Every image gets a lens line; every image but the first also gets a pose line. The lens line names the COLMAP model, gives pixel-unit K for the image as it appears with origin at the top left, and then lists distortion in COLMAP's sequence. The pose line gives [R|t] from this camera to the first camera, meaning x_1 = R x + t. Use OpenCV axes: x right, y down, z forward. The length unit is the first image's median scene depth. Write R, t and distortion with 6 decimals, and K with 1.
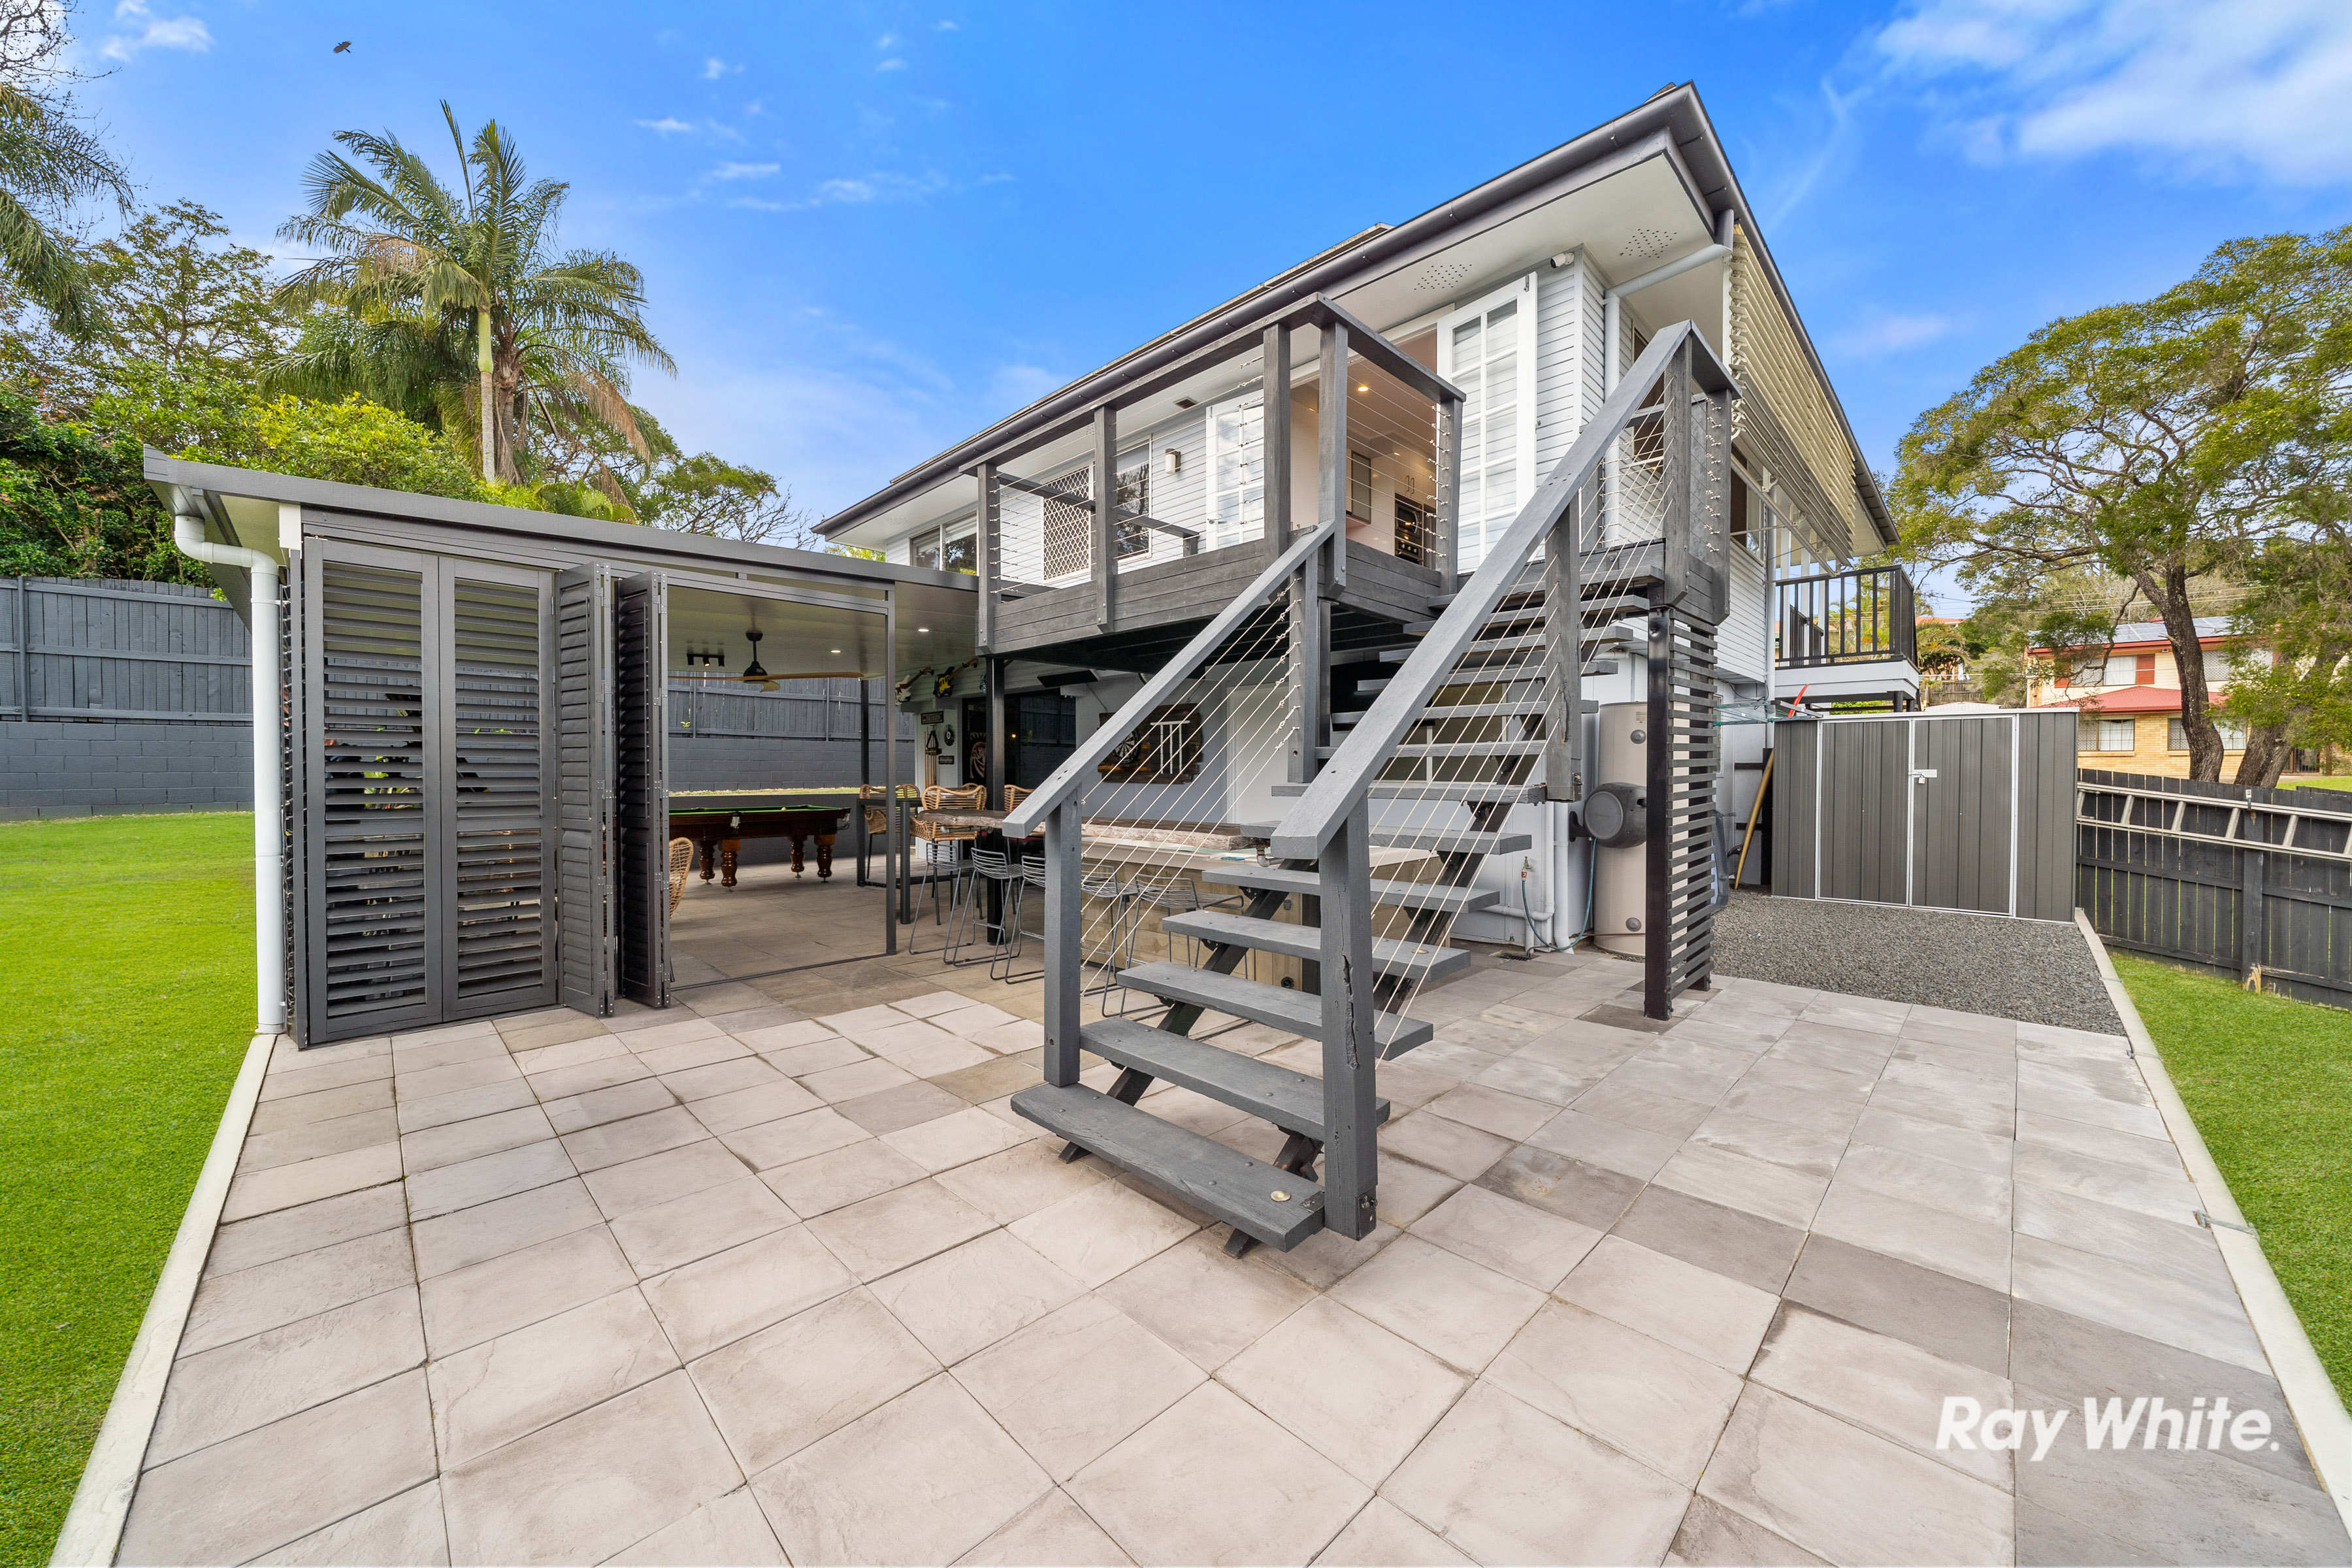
lens RADIAL K [[833.3, 0, 1170.8], [0, 833.3, 780.6], [0, 0, 1]] dist [-0.002617, -0.000426]
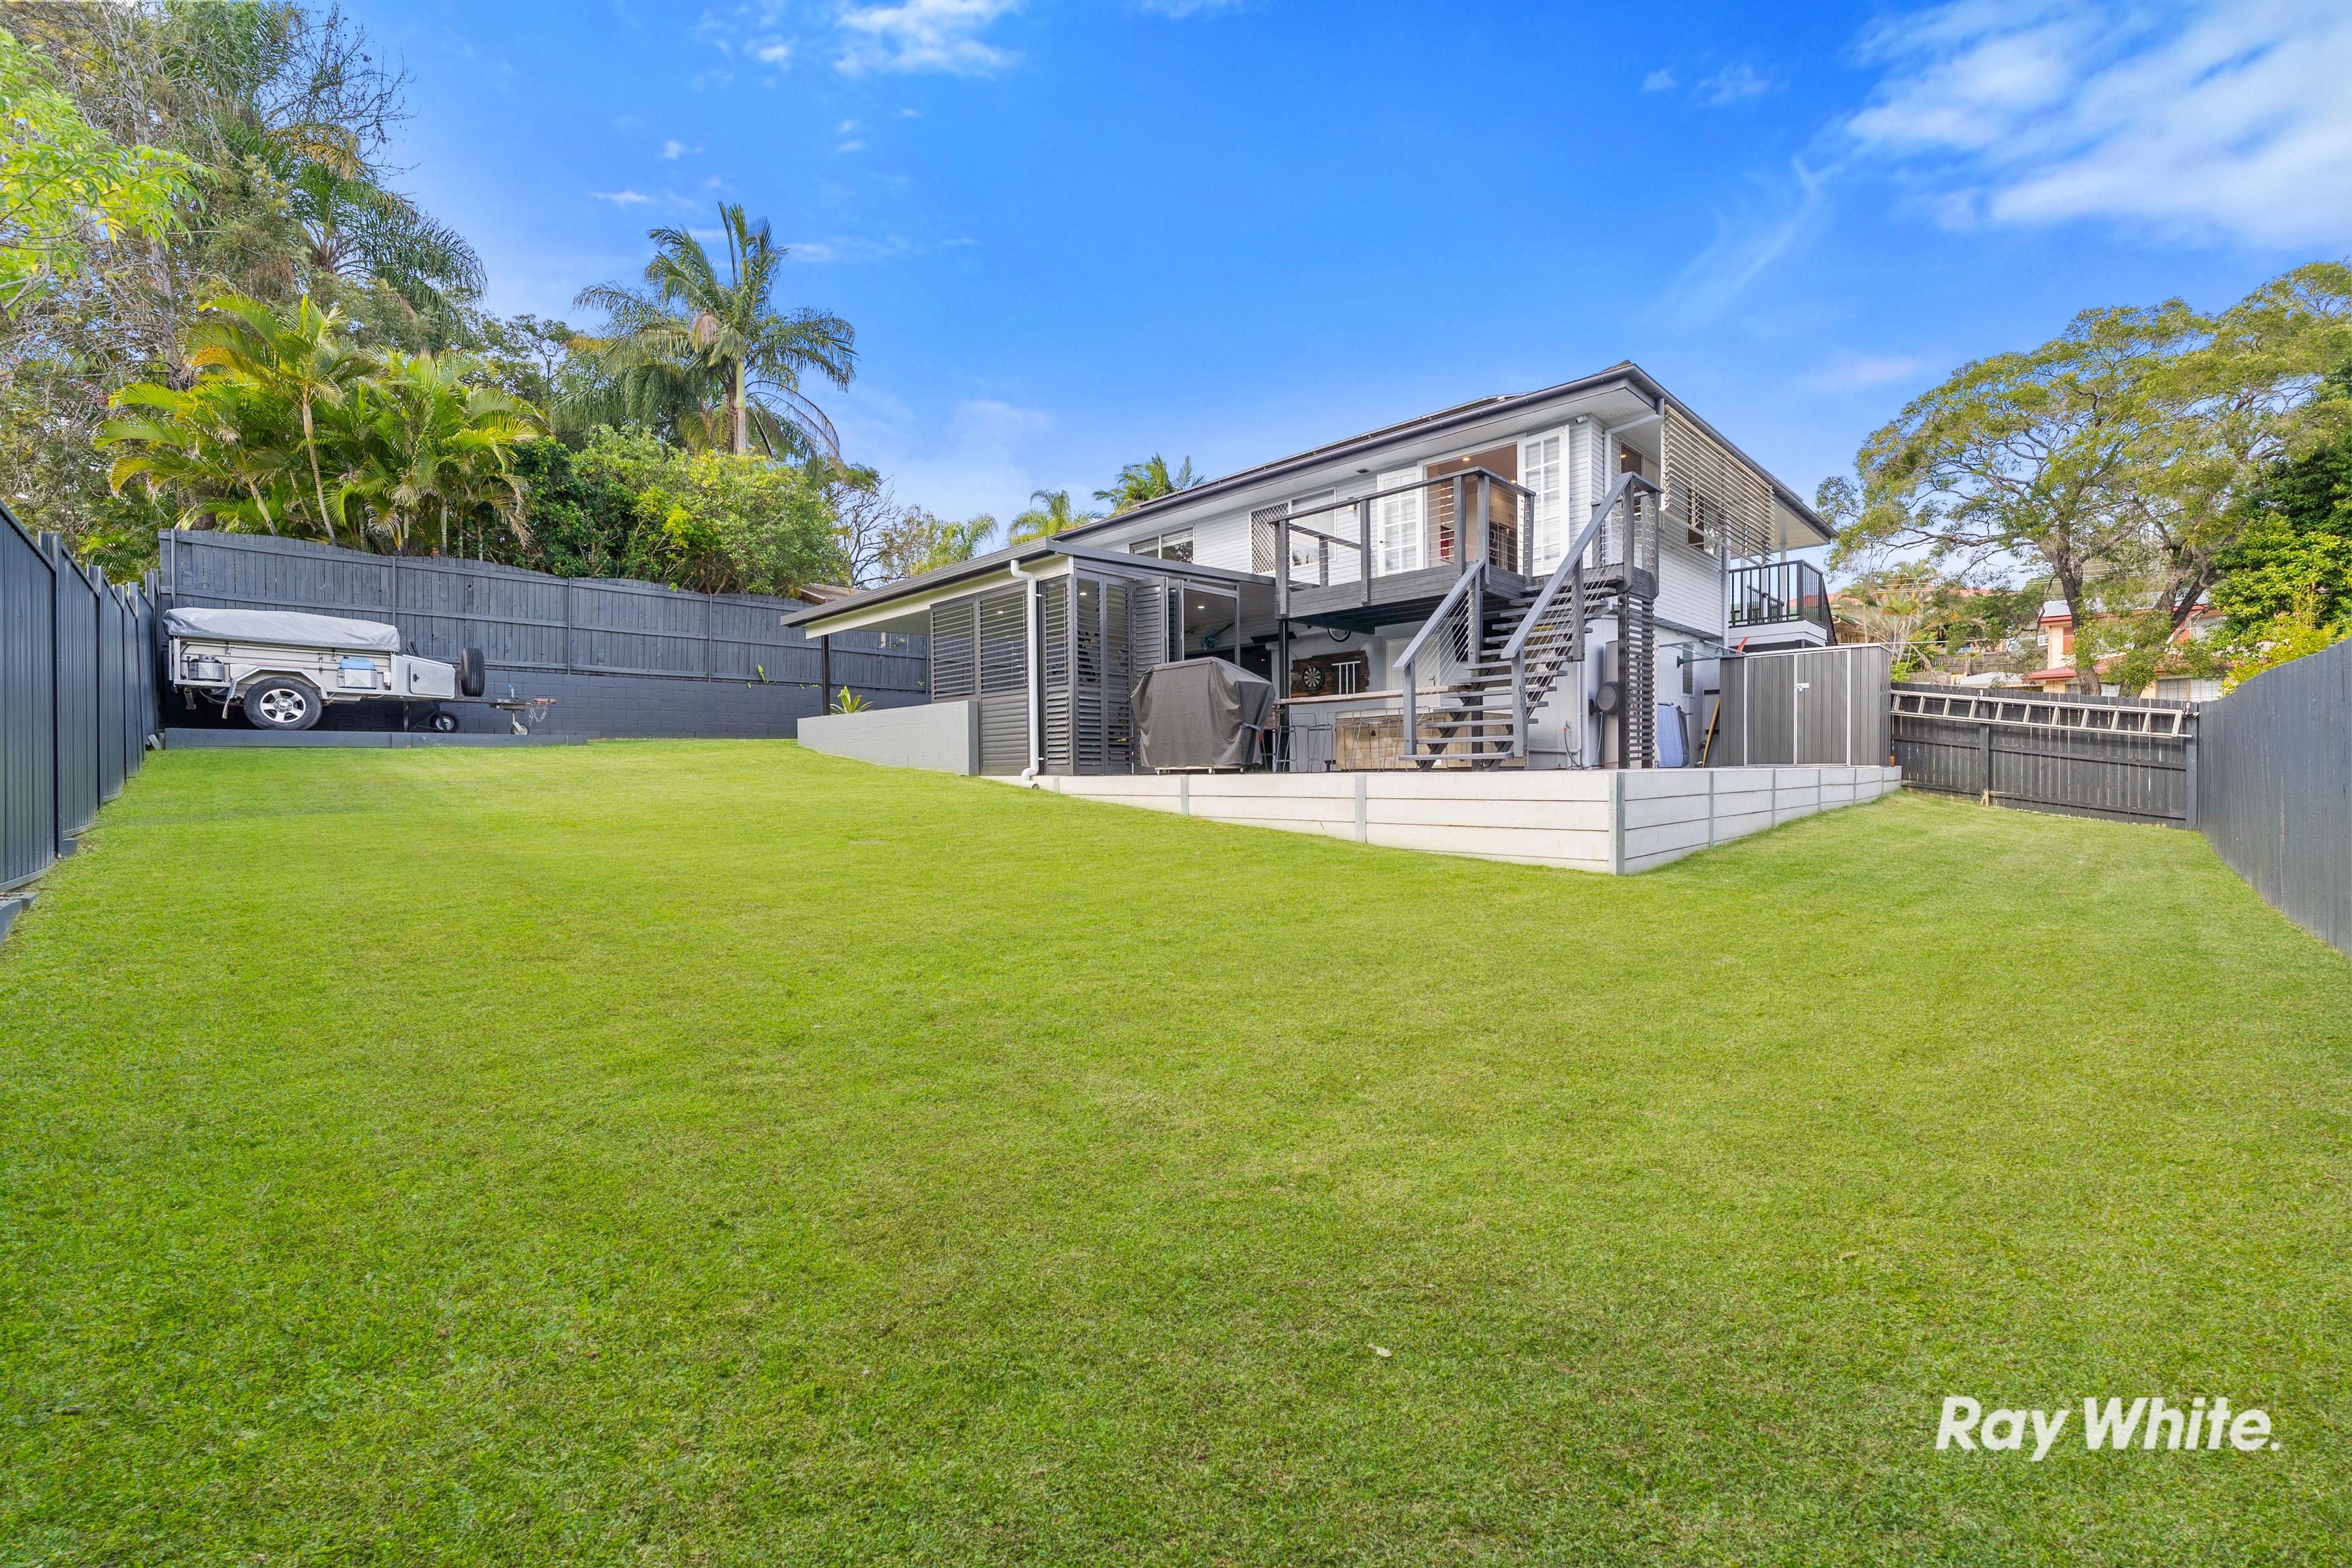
lens RADIAL K [[940.3, 0, 1180.4], [0, 940.3, 782.5], [0, 0, 1]] dist [0.001594, 0.000402]
pose [[0.999913, -0.011298, 0.006793, -0.382609], [0.011280, 0.999933, 0.002701, 0.173226], [-0.006823, -0.002625, 0.999973, -0.928383]]
